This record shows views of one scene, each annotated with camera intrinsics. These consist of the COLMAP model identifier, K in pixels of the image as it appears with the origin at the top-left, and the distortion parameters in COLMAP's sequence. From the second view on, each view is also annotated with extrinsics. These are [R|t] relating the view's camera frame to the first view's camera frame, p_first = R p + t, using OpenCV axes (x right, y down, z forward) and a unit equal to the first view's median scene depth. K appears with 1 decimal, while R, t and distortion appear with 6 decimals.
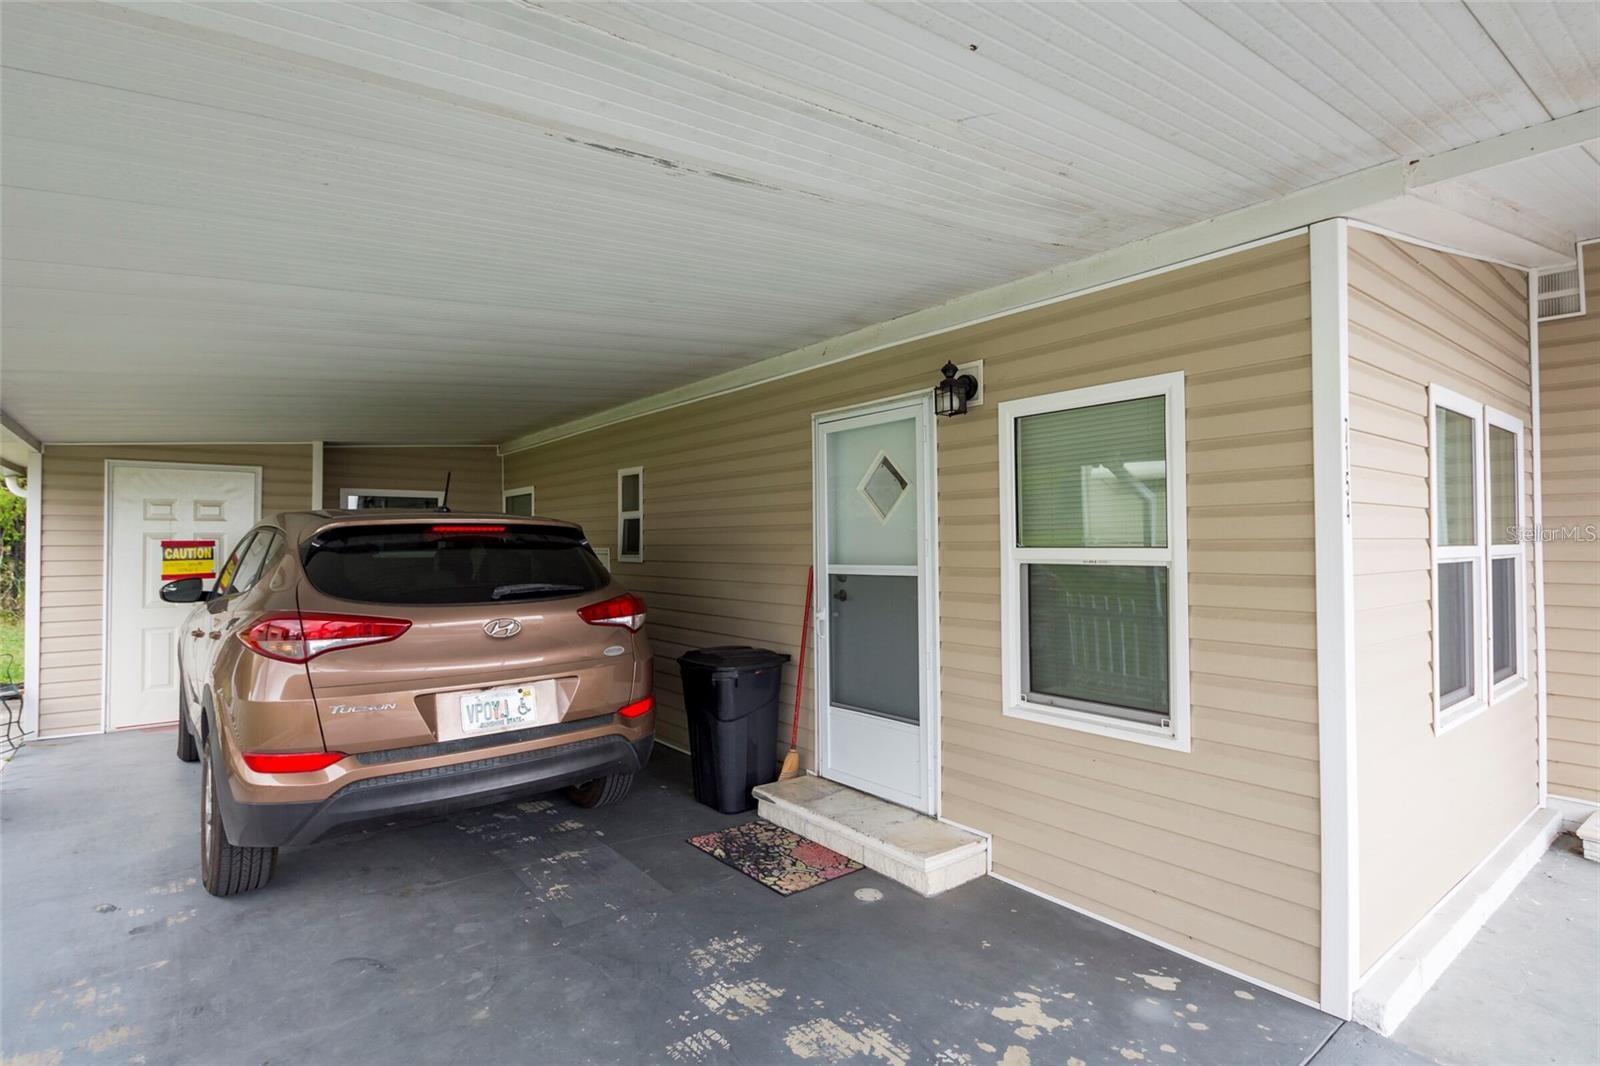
lens RADIAL K [[795.5, 0, 800.0], [0, 795.5, 533.0], [0, 0, 1]] dist [-0.003936, -0.000420]
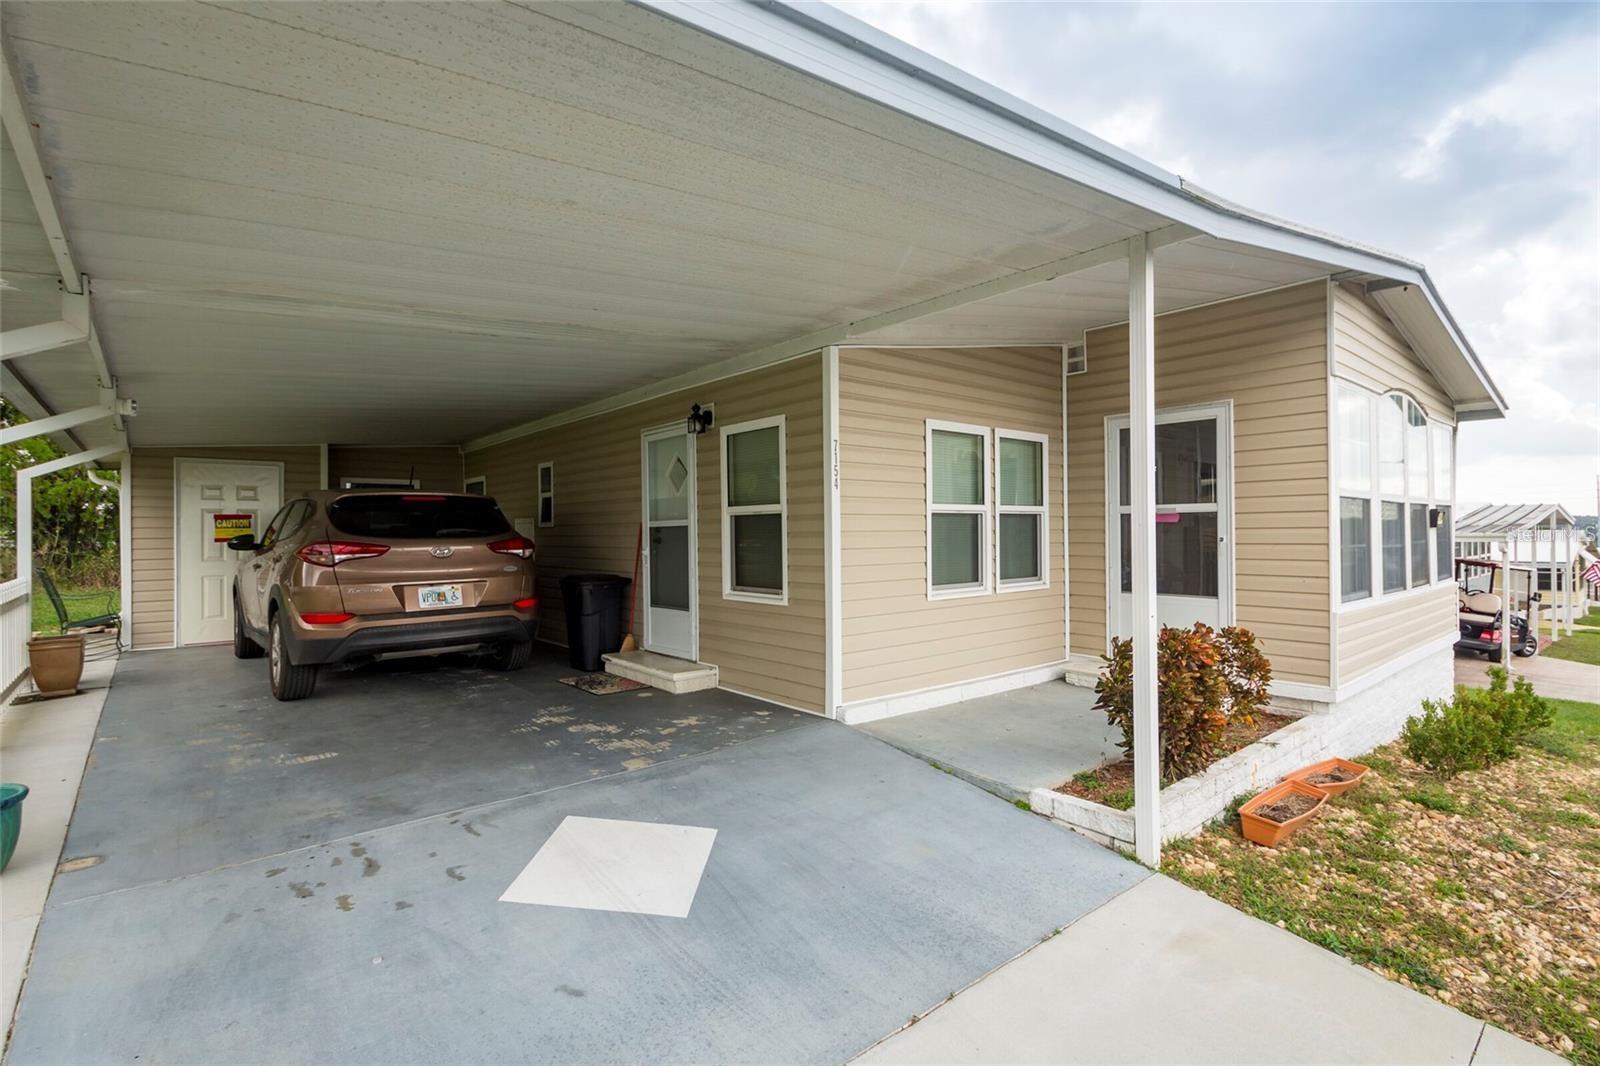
lens RADIAL K [[744.7, 0, 800.0], [0, 744.7, 533.0], [0, 0, 1]] dist [0.000705, -0.000129]
pose [[0.999280, -0.005262, 0.037565, 0.339327], [0.004699, 0.999875, 0.015080, 0.048678], [-0.037640, -0.014893, 0.999180, -0.652207]]
